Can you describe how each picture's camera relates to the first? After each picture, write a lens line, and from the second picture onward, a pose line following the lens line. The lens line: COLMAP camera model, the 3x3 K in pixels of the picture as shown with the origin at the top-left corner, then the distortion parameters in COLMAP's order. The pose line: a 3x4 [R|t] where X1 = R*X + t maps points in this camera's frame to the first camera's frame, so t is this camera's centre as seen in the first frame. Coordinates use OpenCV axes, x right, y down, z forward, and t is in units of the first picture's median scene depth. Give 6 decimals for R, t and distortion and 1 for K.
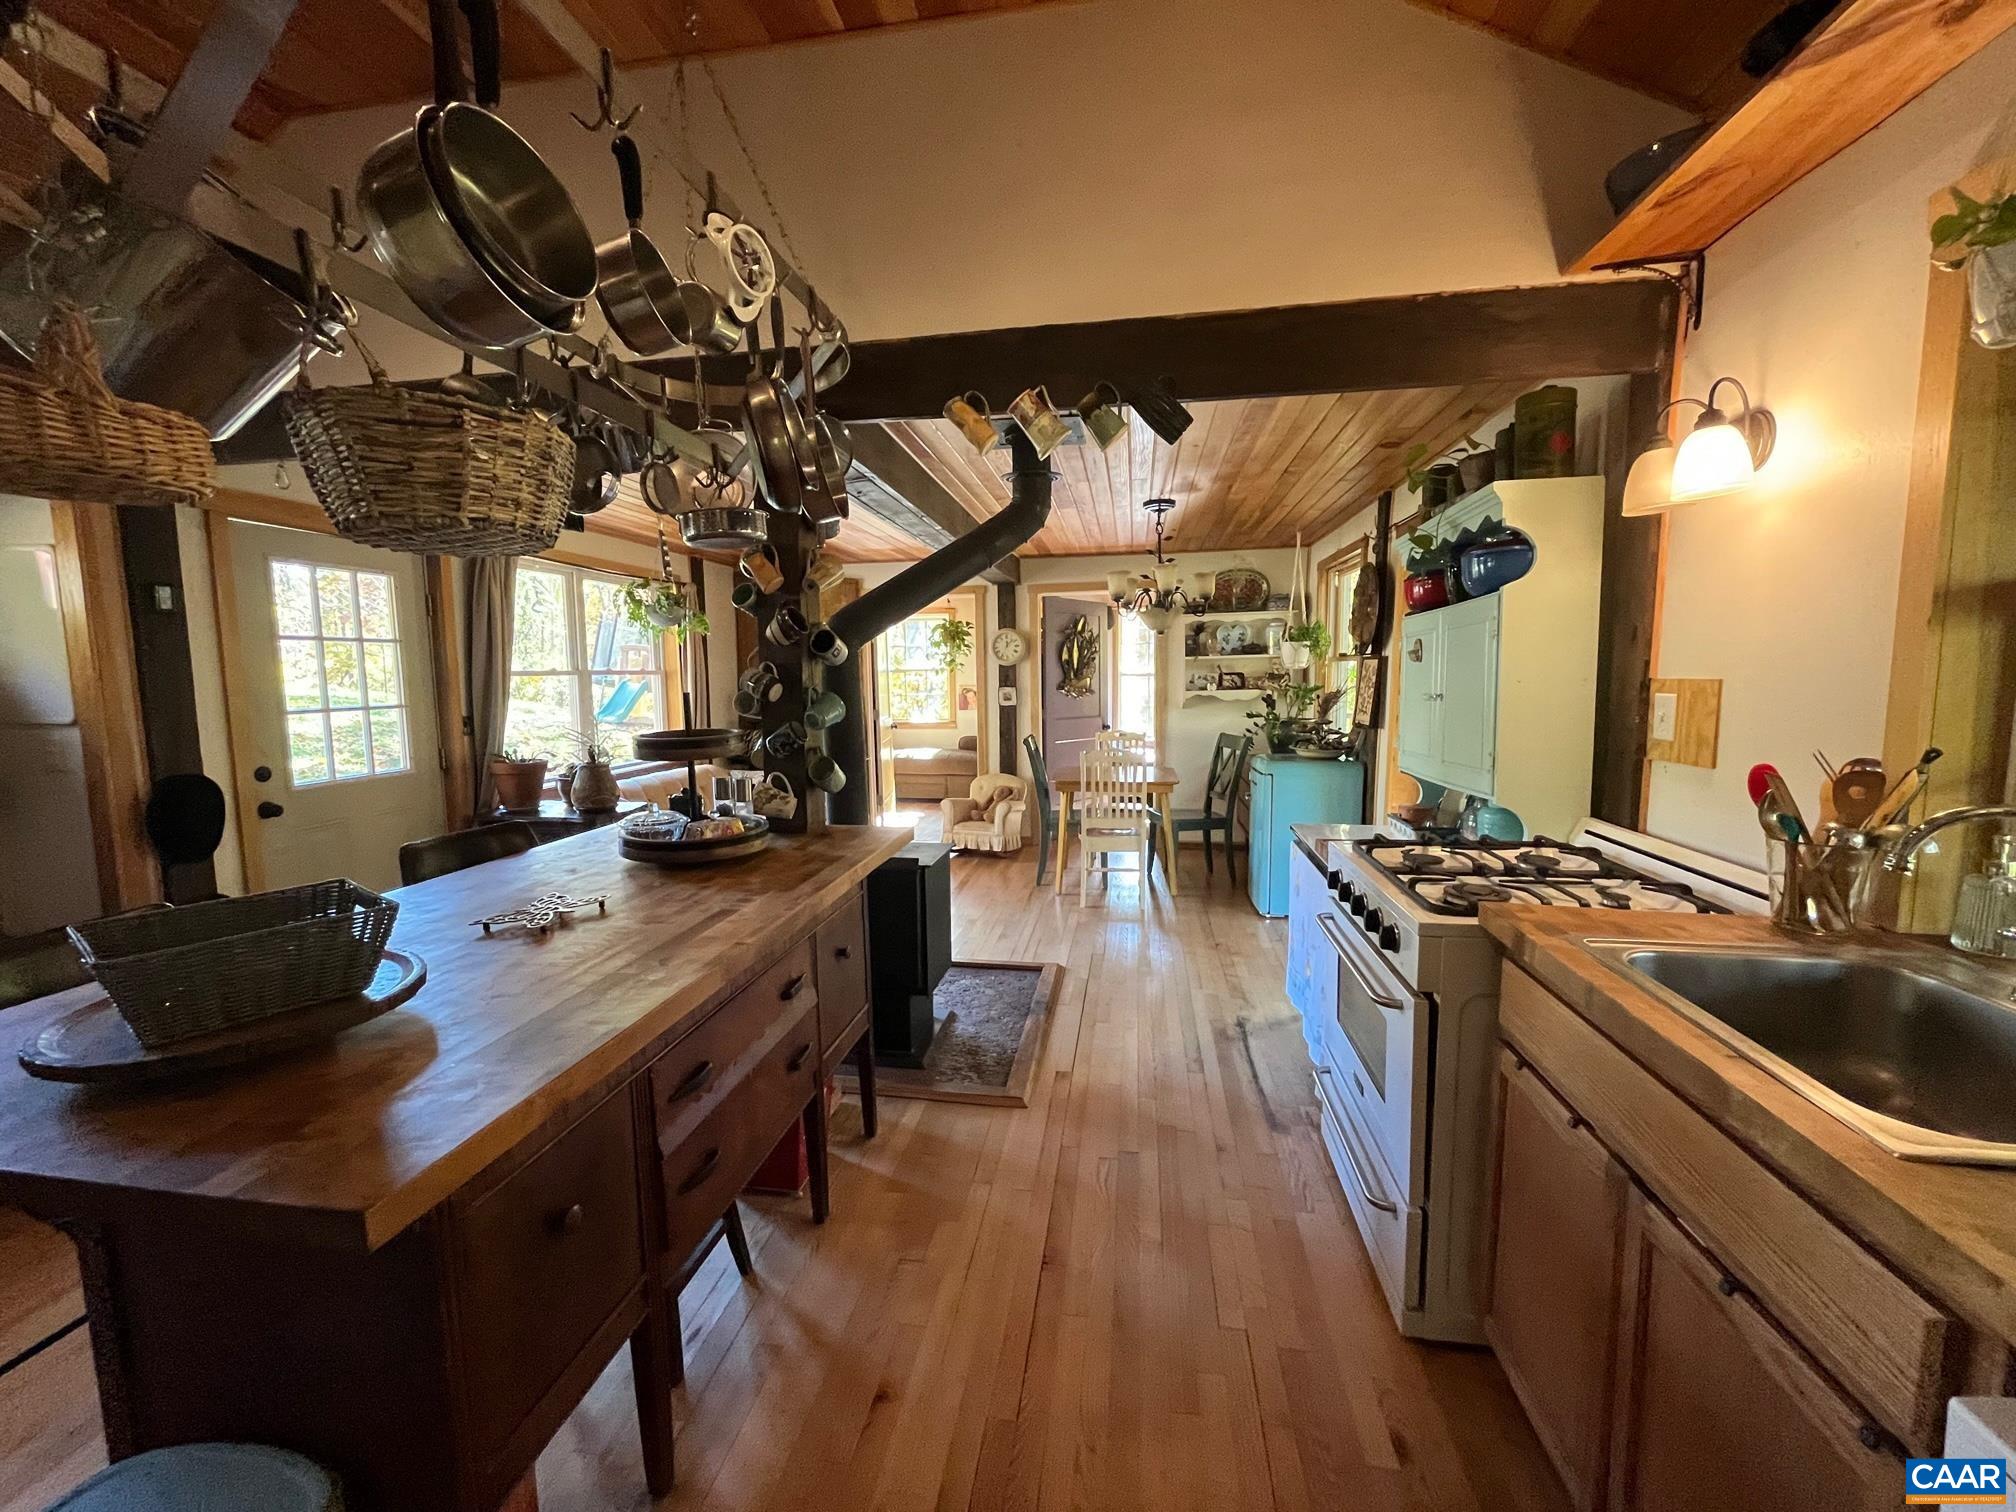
lens RADIAL K [[813.4, 0, 1012.8], [0, 813.4, 758.3], [0, 0, 1]] dist [-0.002728, -0.000273]
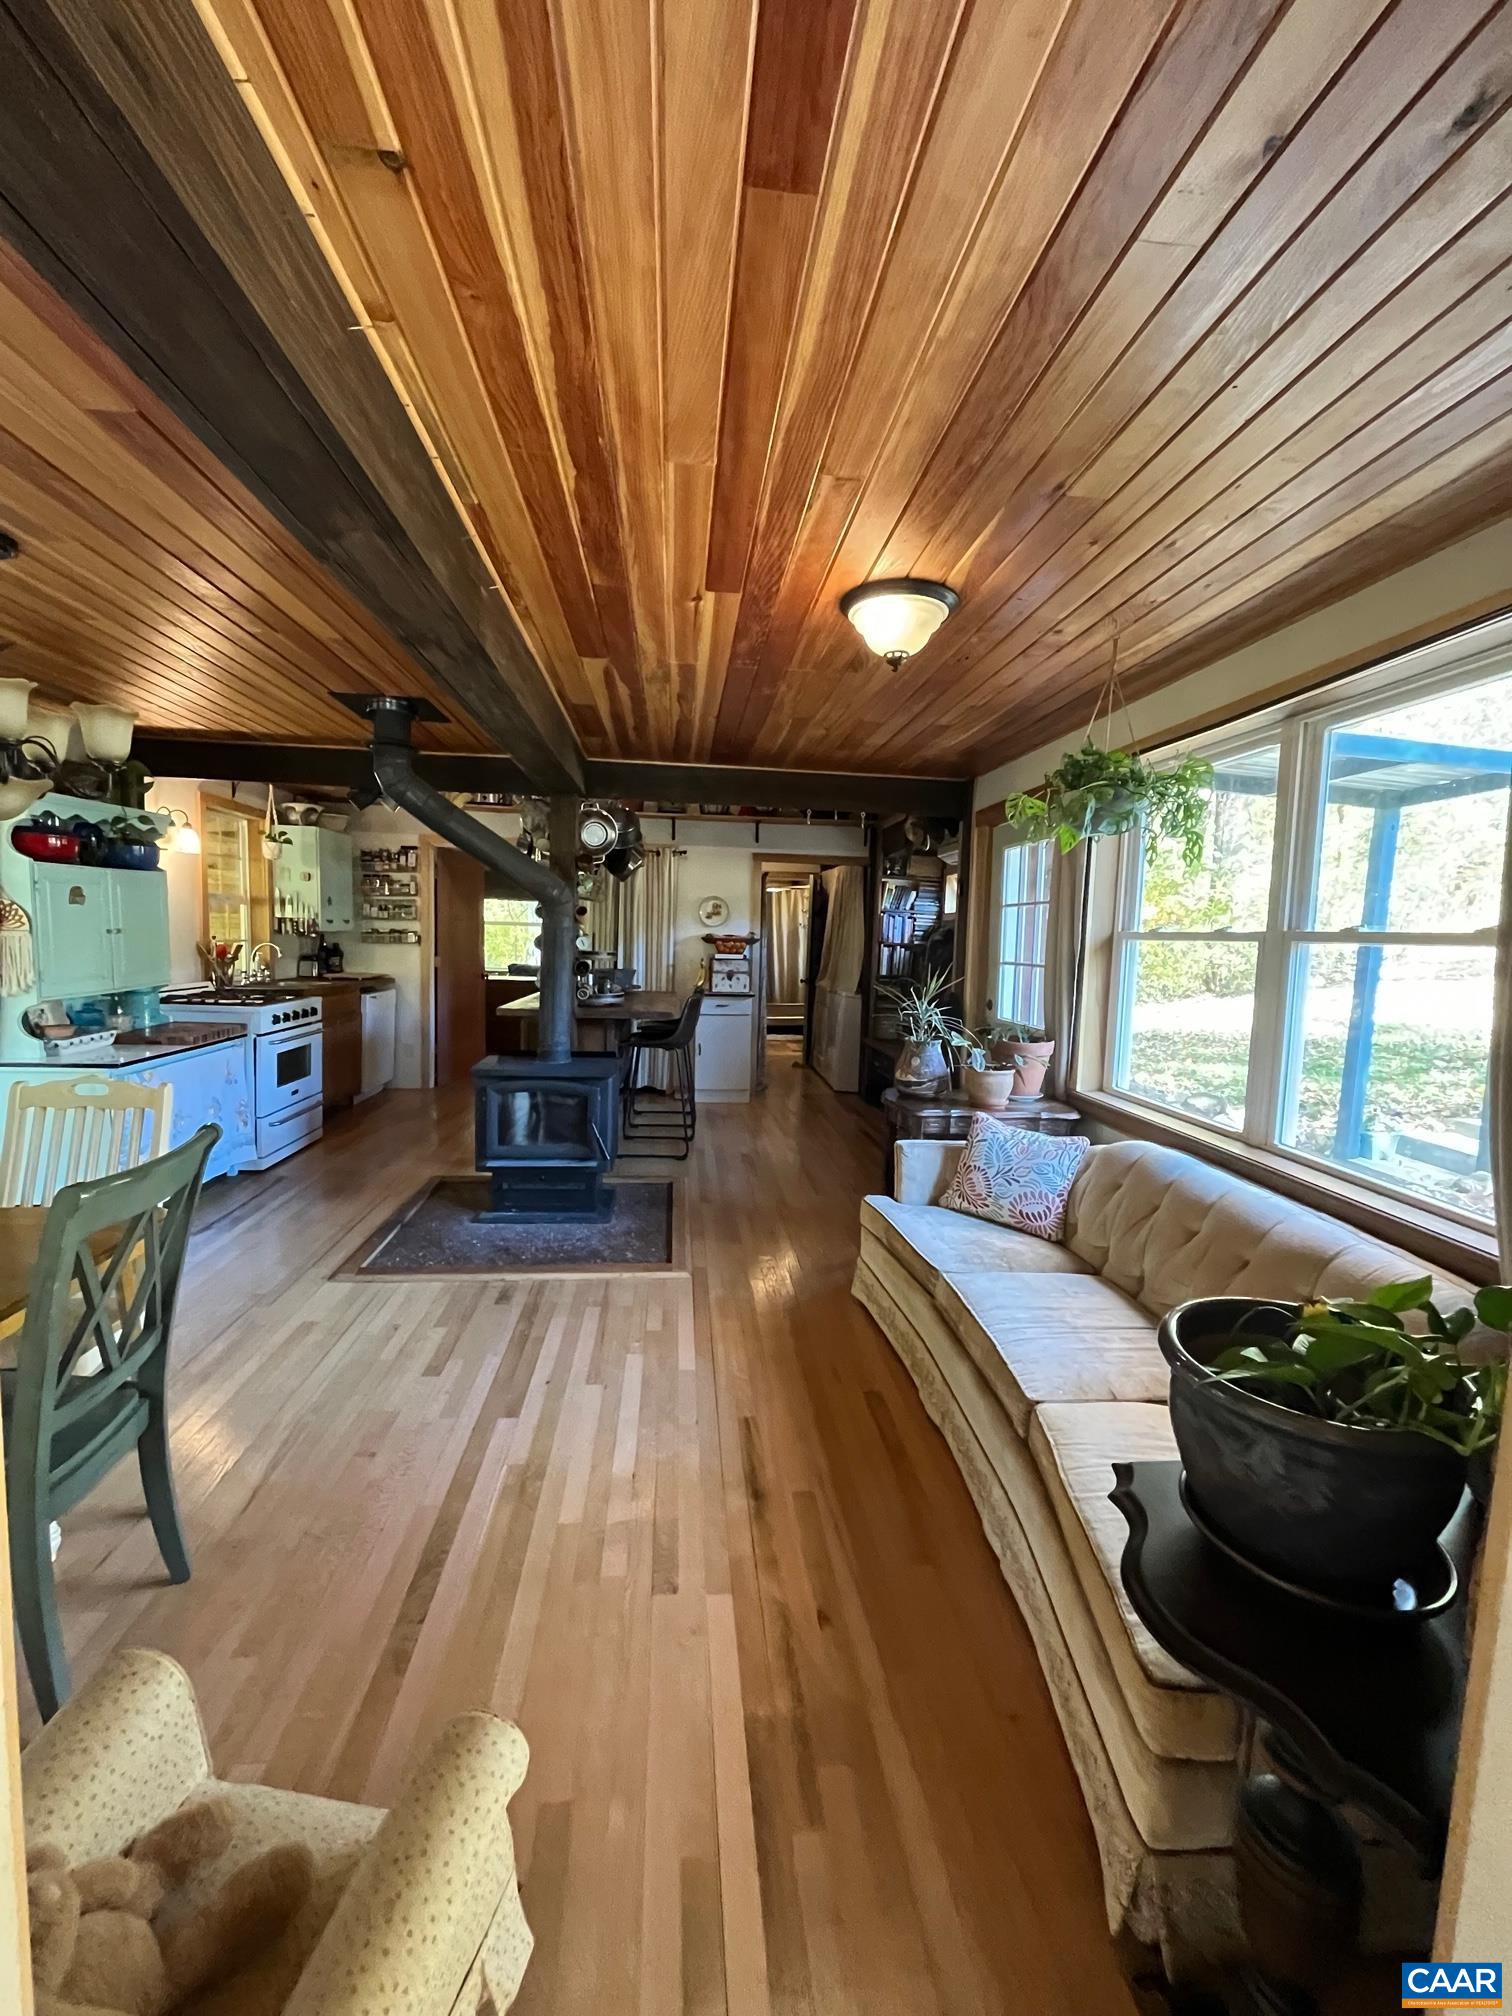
lens RADIAL K [[813.4, 0, 752.9], [0, 813.4, 1006.2], [0, 0, 1]] dist [-0.002728, -0.000273]
pose [[-0.970081, 0.000183, -0.242783, -0.296610], [-0.048147, 0.979993, 0.193120, -0.371188], [0.237961, 0.199031, -0.950664, 3.558202]]
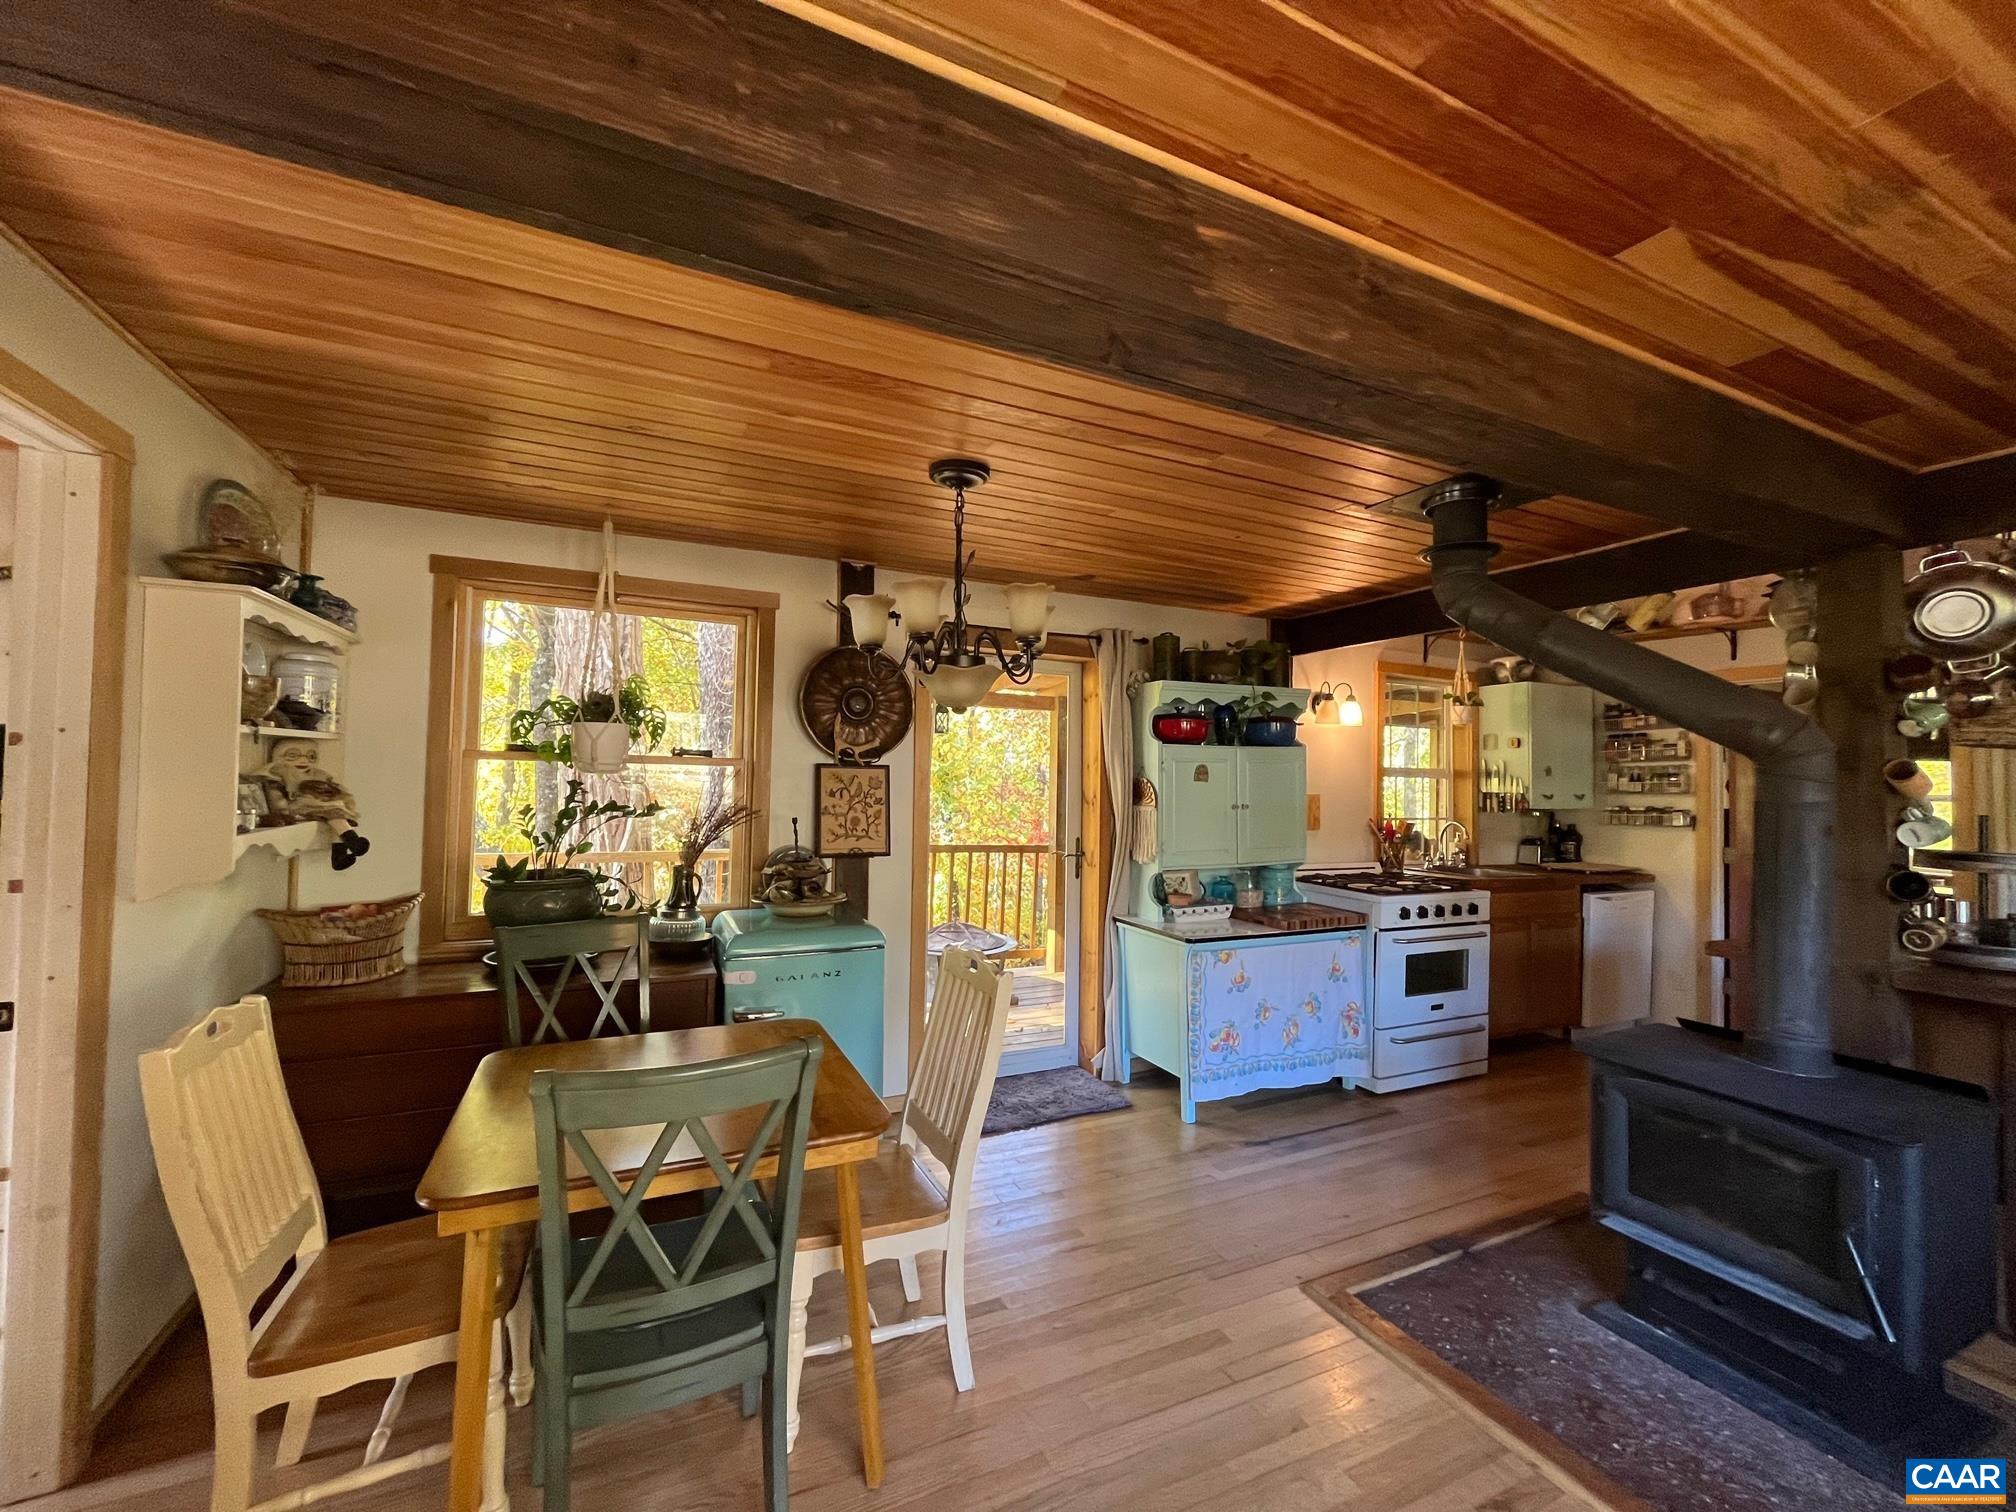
lens RADIAL K [[813.4, 0, 1006.6], [0, 813.4, 757.7], [0, 0, 1]] dist [-0.002728, -0.000273]
pose [[-0.552807, 0.023519, 0.832977, -0.627259], [0.073675, 0.997067, 0.020743, -0.302704], [-0.830046, 0.072836, -0.552918, 2.885739]]
